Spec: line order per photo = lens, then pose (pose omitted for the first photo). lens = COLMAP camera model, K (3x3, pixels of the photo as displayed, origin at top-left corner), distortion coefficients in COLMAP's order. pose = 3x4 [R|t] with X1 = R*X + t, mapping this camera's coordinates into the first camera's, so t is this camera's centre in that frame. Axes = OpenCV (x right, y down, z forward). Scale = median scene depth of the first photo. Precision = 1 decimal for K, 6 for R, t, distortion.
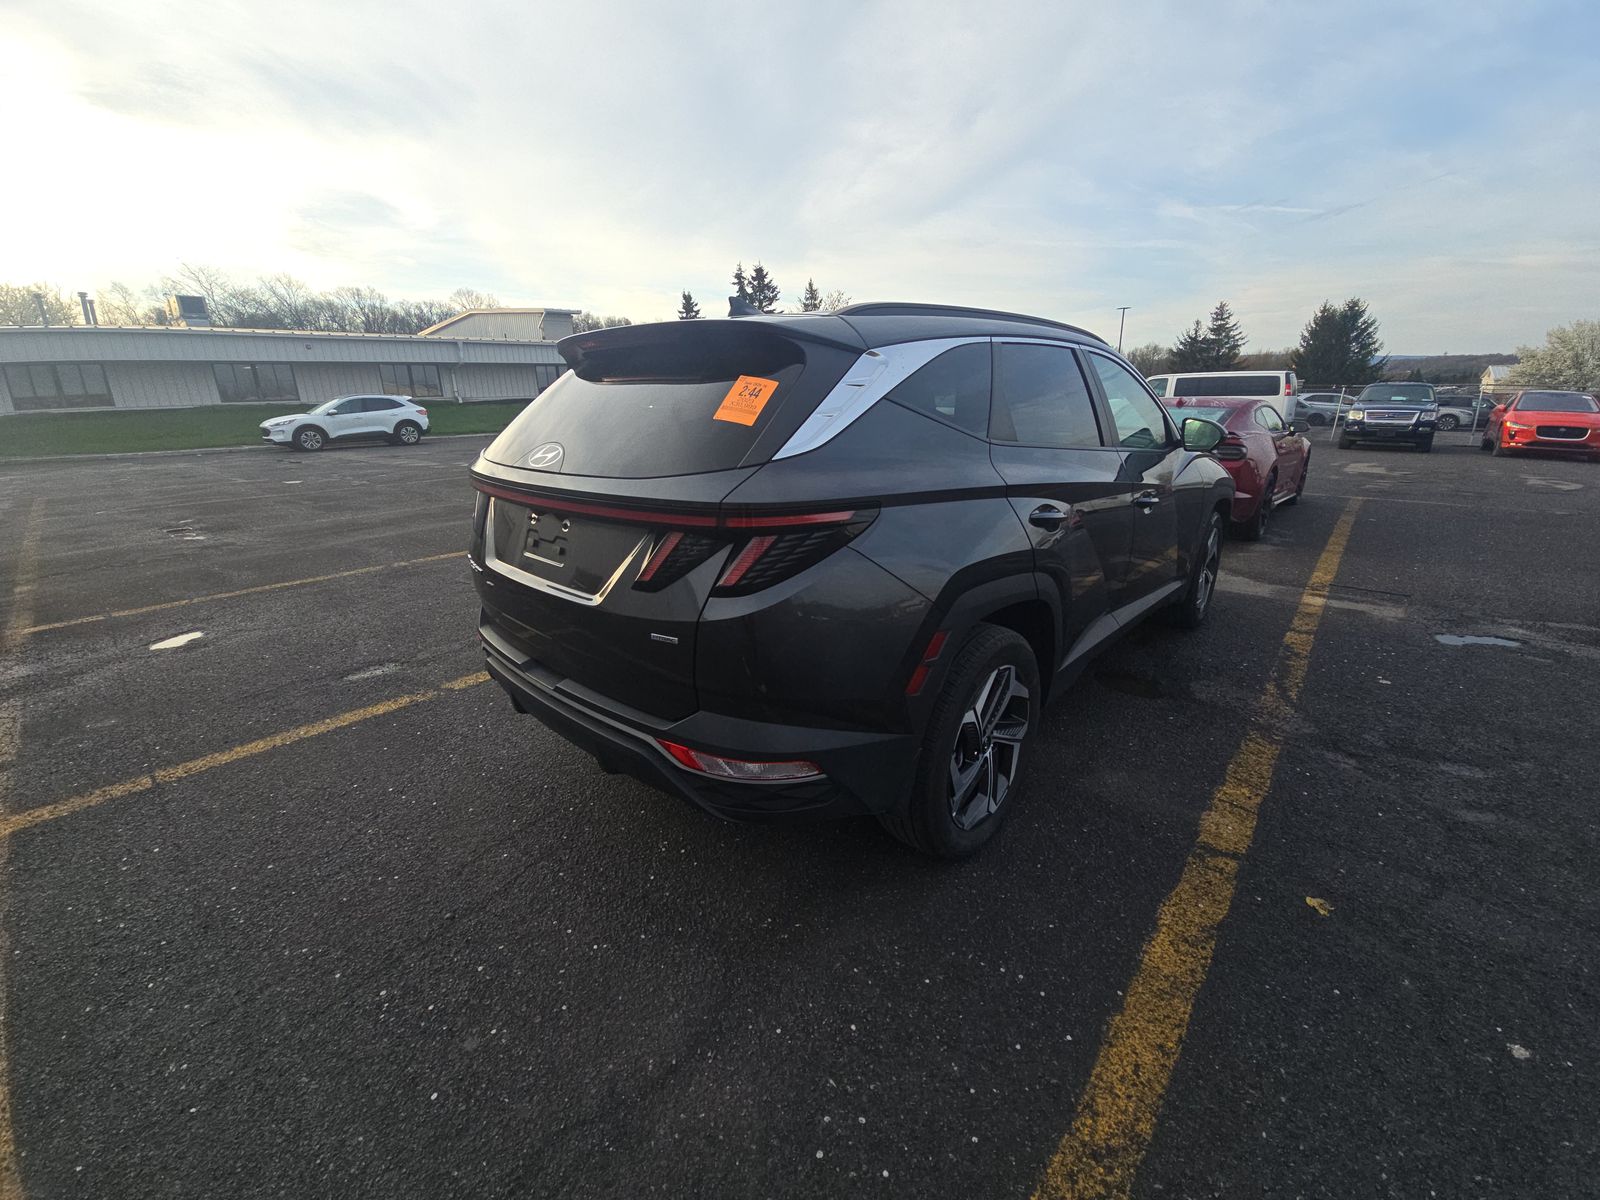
lens RADIAL K [[657.7, 0, 790.7], [0, 657.7, 590.3], [0, 0, 1]] dist [0.012596, -0.010743]
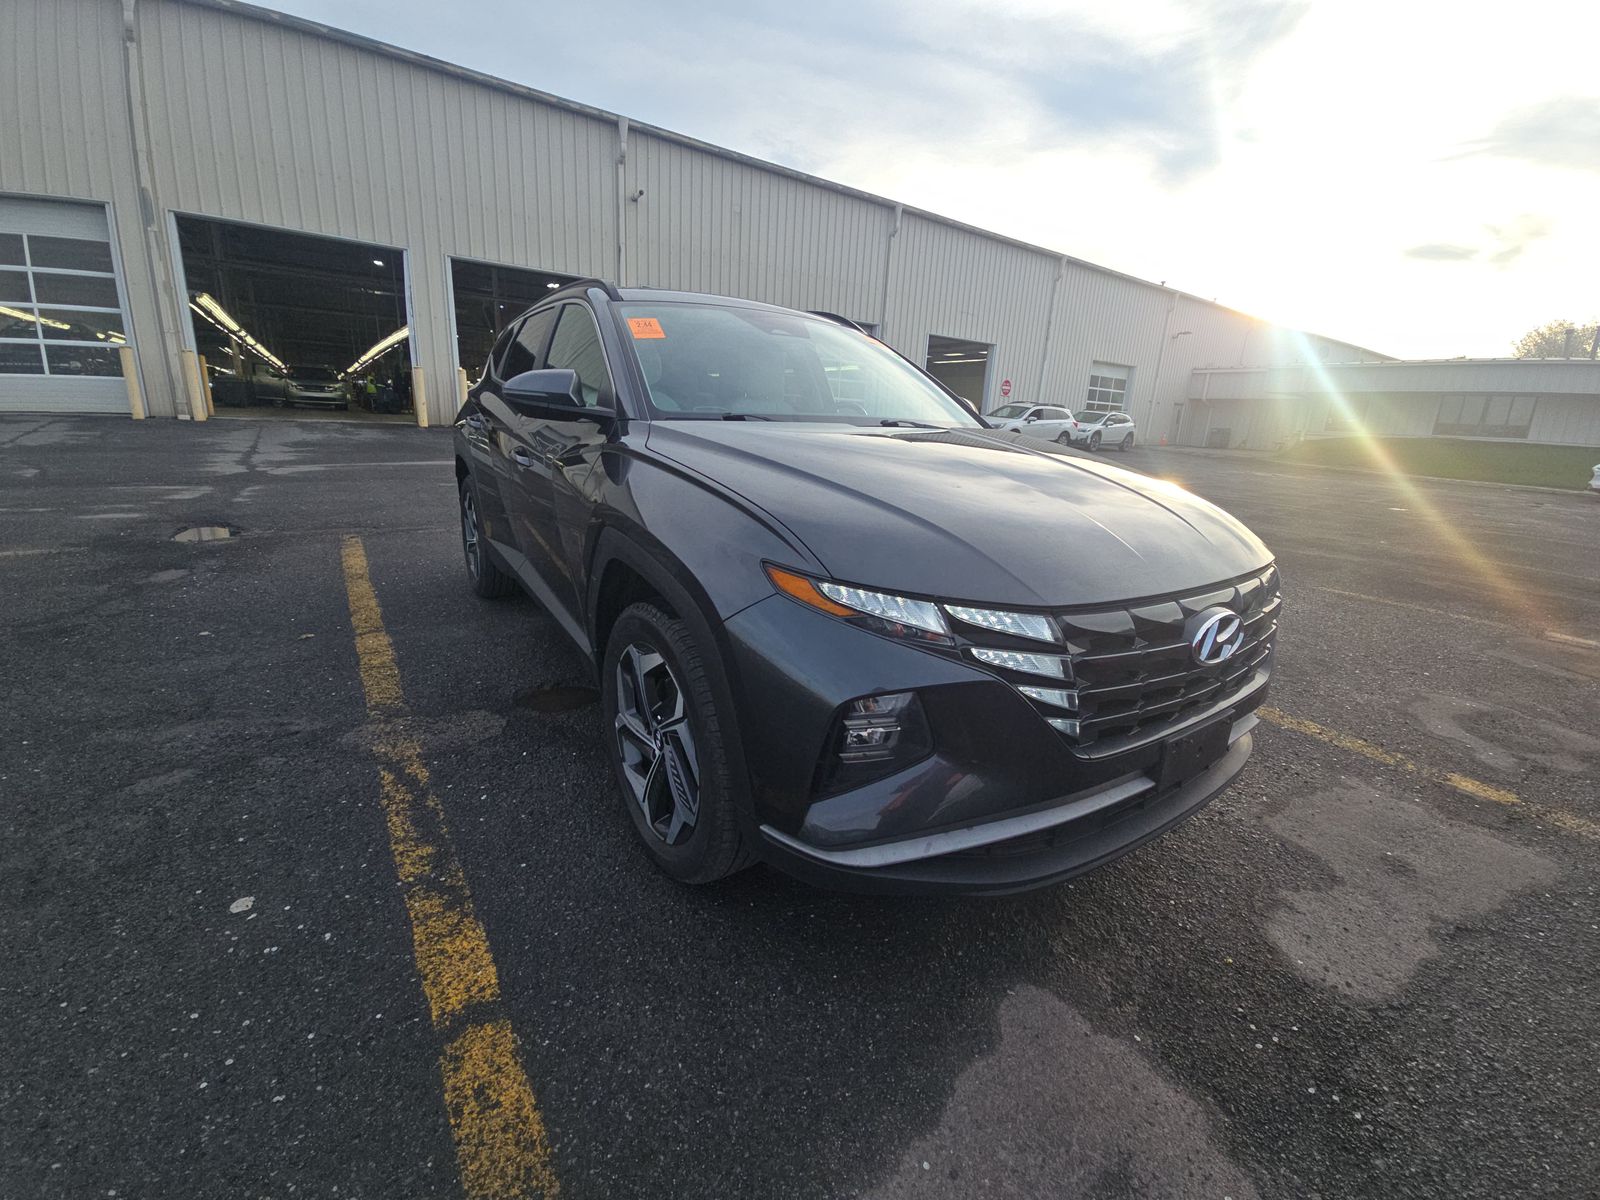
lens RADIAL K [[657.7, 0, 790.7], [0, 657.7, 590.3], [0, 0, 1]] dist [0.012596, -0.010743]
pose [[-0.236986, 0.267179, -0.934052, 0.877460], [-0.323948, 0.884684, 0.335249, -0.257363], [0.915912, 0.382034, -0.123106, 0.982245]]
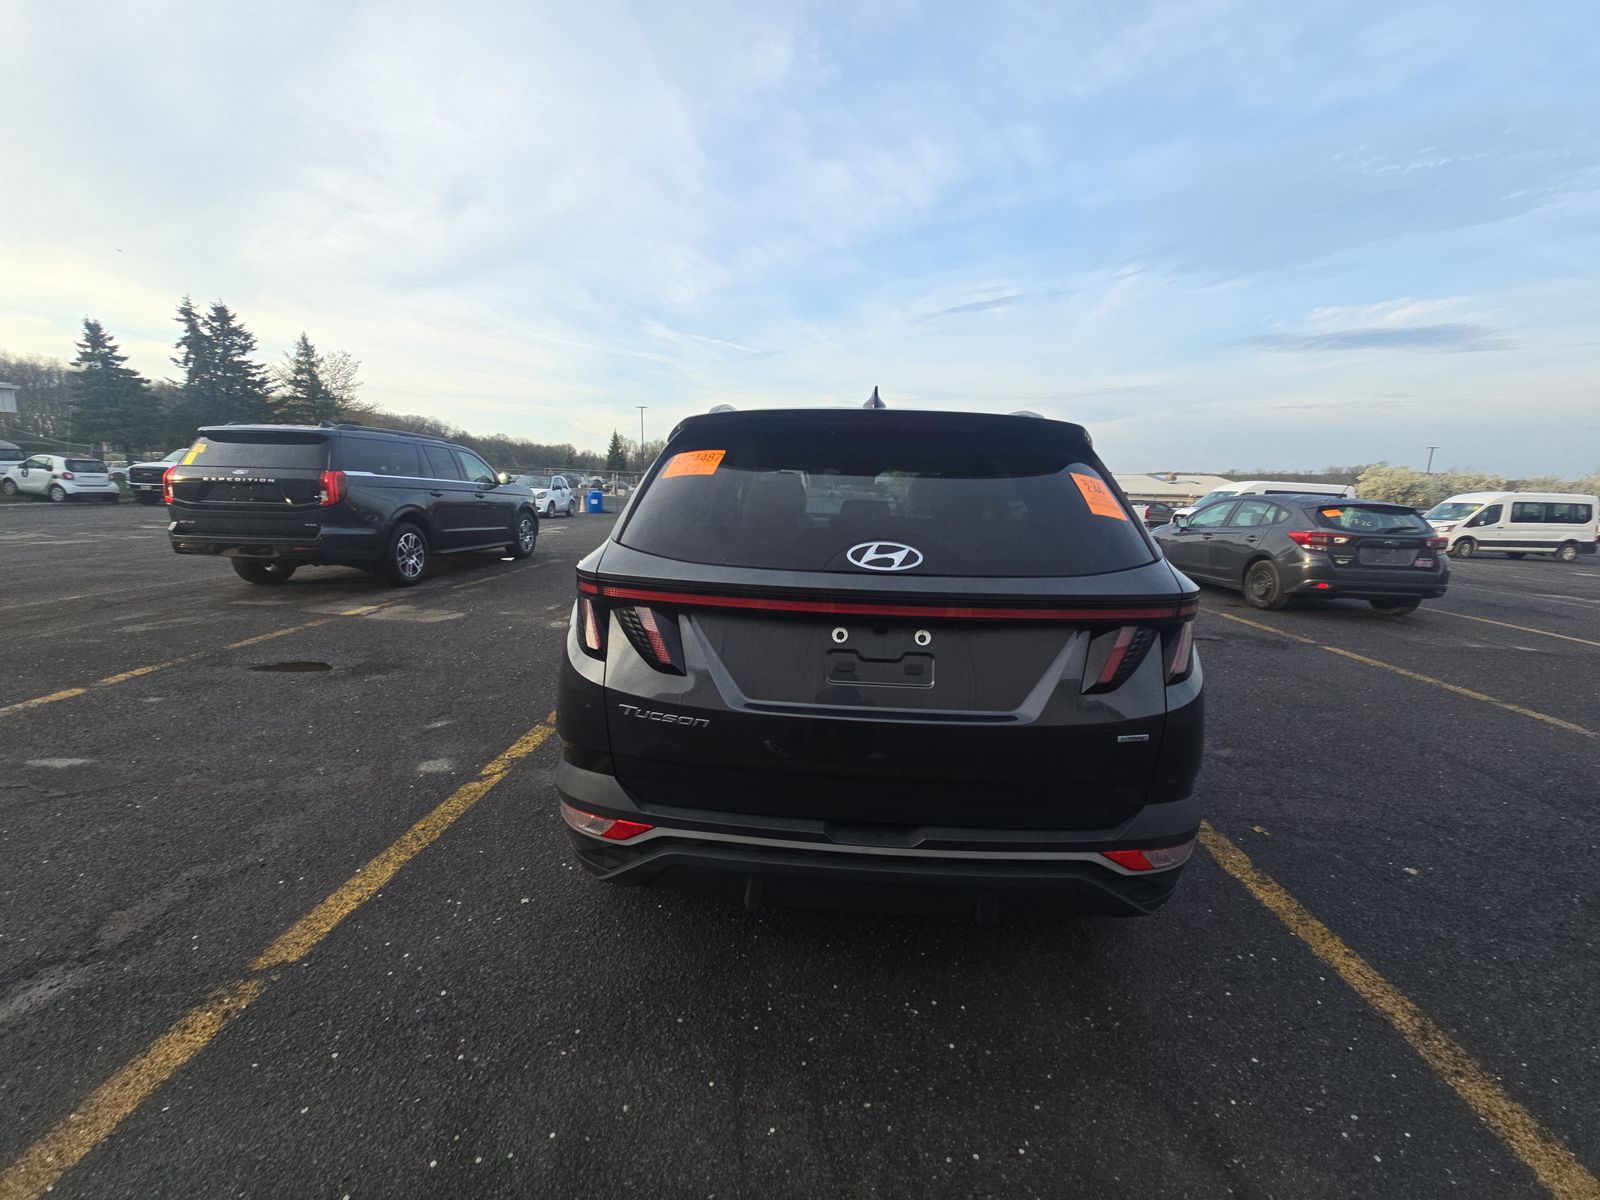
lens RADIAL K [[657.7, 0, 790.7], [0, 657.7, 590.3], [0, 0, 1]] dist [0.012596, -0.010743]
pose [[0.764028, -0.069923, 0.641383, -0.398181], [0.146009, 0.987058, -0.066320, -0.049924], [-0.628445, 0.144318, 0.764349, 0.189148]]
